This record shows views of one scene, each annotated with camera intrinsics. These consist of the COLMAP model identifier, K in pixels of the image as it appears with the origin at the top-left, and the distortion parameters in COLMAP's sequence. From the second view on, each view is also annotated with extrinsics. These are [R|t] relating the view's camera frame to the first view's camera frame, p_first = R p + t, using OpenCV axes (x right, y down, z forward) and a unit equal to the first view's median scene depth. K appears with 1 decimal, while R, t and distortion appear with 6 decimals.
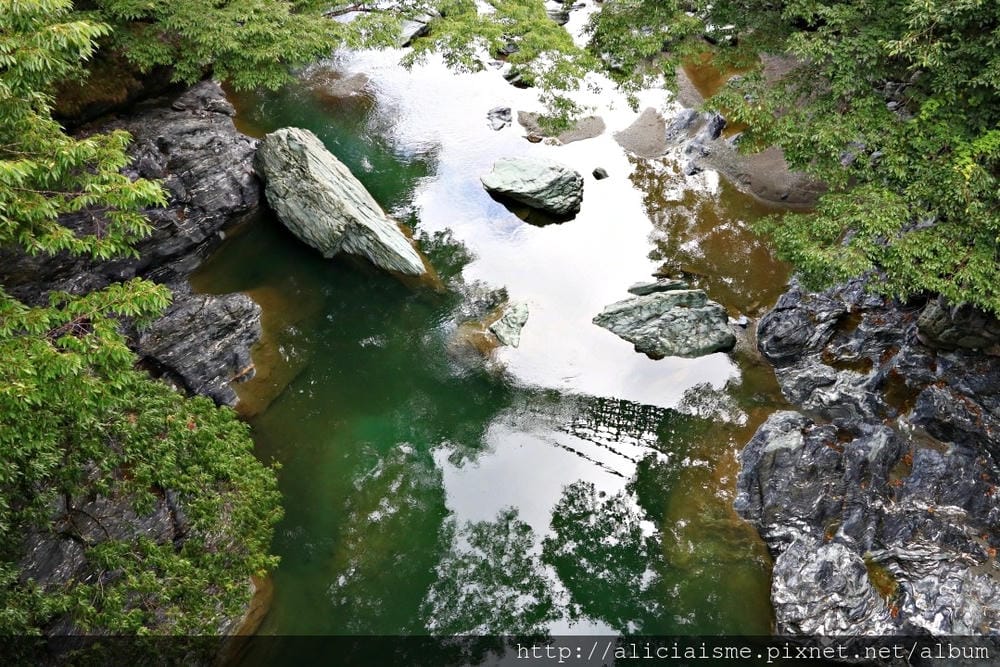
lens RADIAL K [[996.9, 0, 500.0], [0, 996.9, 333.5], [0, 0, 1]] dist [-0.125821, 0.273465]
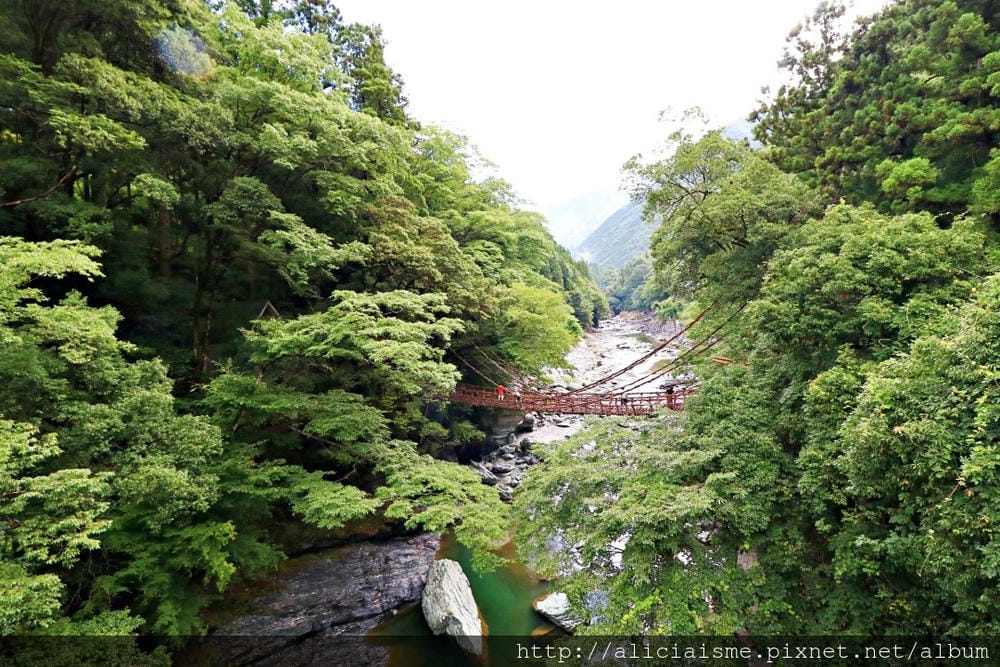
lens RADIAL K [[500.5, 0, 502.1], [0, 500.5, 330.1], [0, 0, 1]] dist [-0.002509, -0.000312]
pose [[0.933052, -0.035715, -0.357963, 0.329204], [-0.192058, 0.791928, -0.579624, -0.009737], [0.304182, 0.609569, 0.732051, -0.001647]]
